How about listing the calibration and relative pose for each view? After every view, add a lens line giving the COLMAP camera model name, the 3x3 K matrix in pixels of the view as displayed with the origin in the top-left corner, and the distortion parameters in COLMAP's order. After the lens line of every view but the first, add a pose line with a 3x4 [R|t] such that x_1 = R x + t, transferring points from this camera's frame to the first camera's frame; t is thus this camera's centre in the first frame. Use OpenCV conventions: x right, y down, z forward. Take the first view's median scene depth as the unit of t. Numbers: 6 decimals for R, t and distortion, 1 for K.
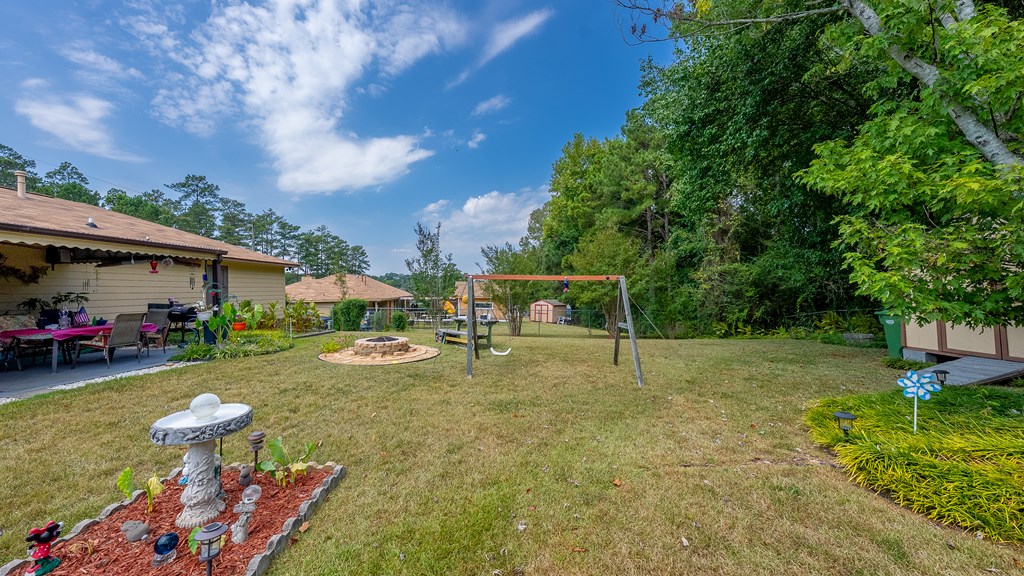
lens RADIAL K [[351.1, 0, 508.6], [0, 351.1, 295.4], [0, 0, 1]] dist [-0.000026, 0.000027]
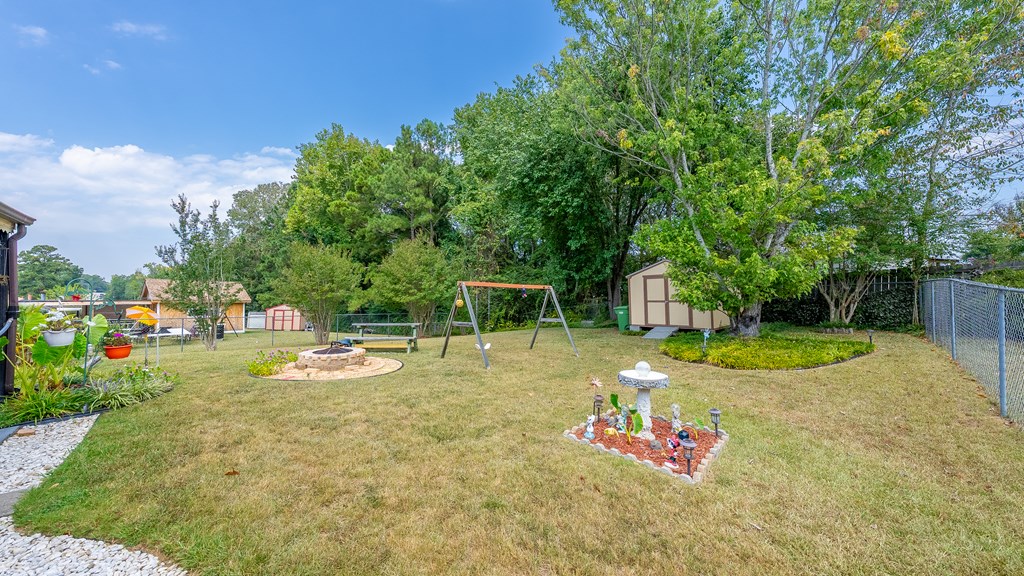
lens RADIAL K [[353.3, 0, 510.7], [0, 353.3, 285.2], [0, 0, 1]] dist [-0.005552, 0.000006]
pose [[0.701407, 0.025164, 0.712316, -0.447889], [0.001484, 0.999323, -0.036765, -0.002756], [-0.712759, 0.026845, 0.700895, 0.051292]]
